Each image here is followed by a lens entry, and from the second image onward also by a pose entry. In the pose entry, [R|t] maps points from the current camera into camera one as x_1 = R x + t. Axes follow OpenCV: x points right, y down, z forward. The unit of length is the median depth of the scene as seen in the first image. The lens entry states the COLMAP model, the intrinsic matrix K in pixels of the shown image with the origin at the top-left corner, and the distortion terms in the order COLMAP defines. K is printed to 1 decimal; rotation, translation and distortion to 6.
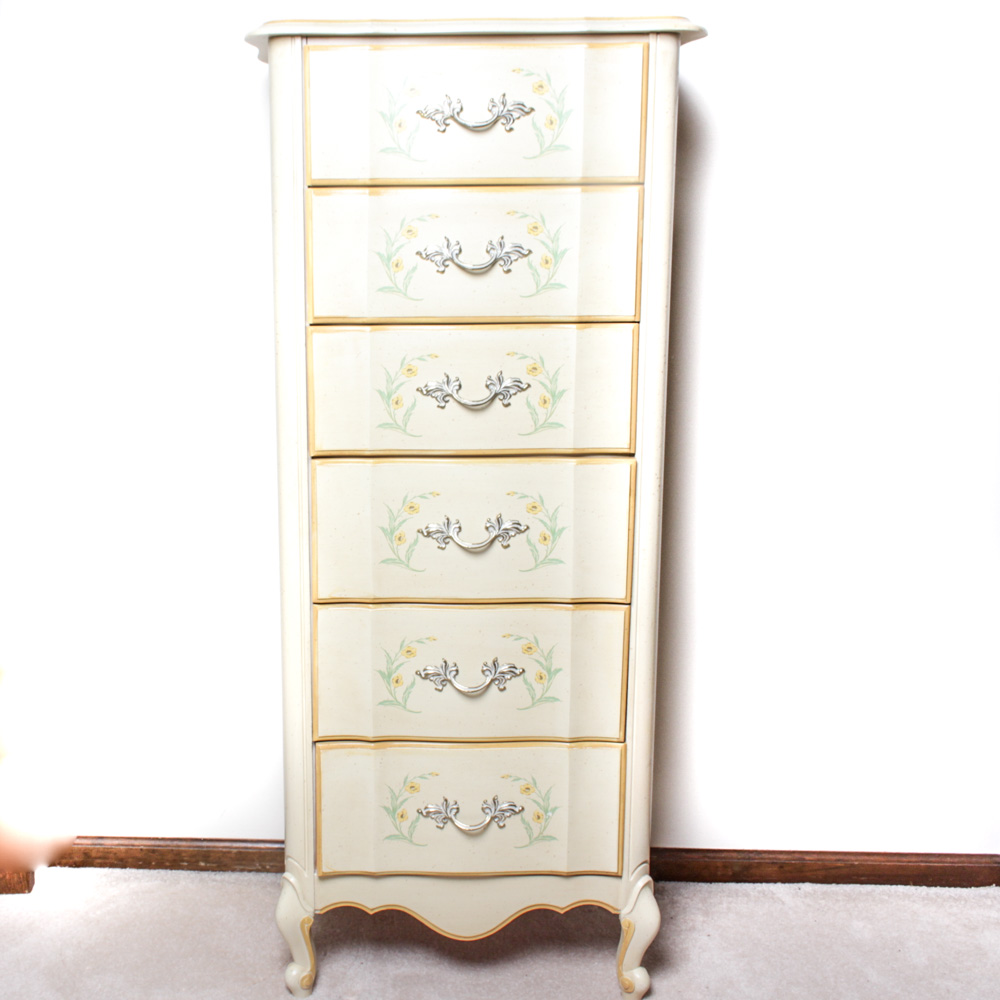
lens RADIAL K [[1344.4, 0, 354.2], [0, 1344.4, 477.4], [0, 0, 1]] dist [0.000186, 0.006387]
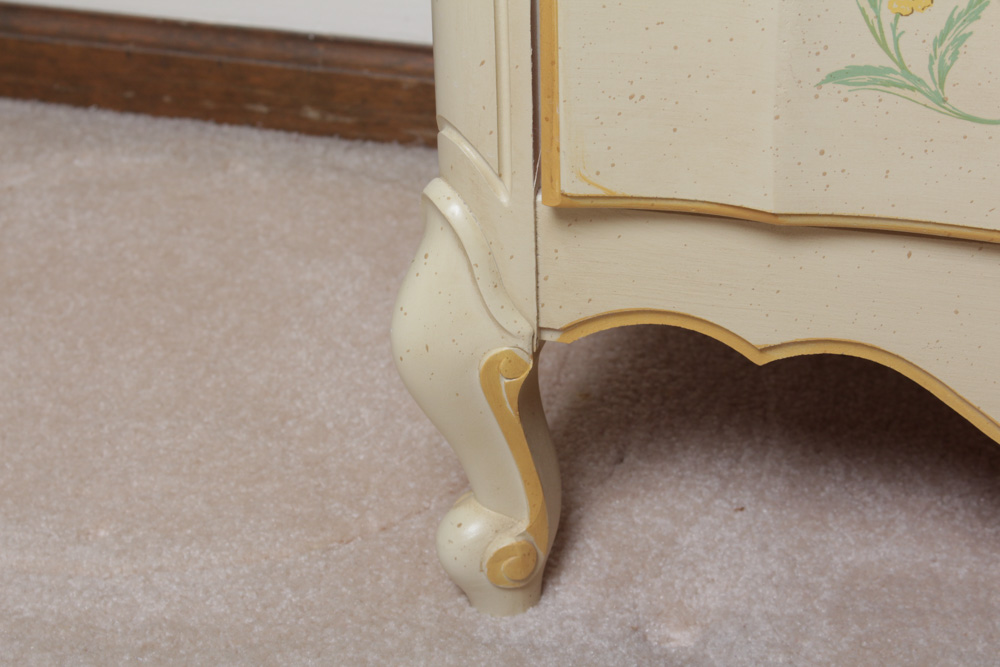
lens RADIAL K [[2383.9, 0, 500.0], [0, 2383.9, 333.5], [0, 0, 1]] dist [0.019905, 0.324982]
pose [[0.977865, 0.099401, -0.184118, 0.044336], [-0.024907, 0.928992, 0.369261, 0.146831], [0.207749, -0.356502, 0.910904, 0.553220]]
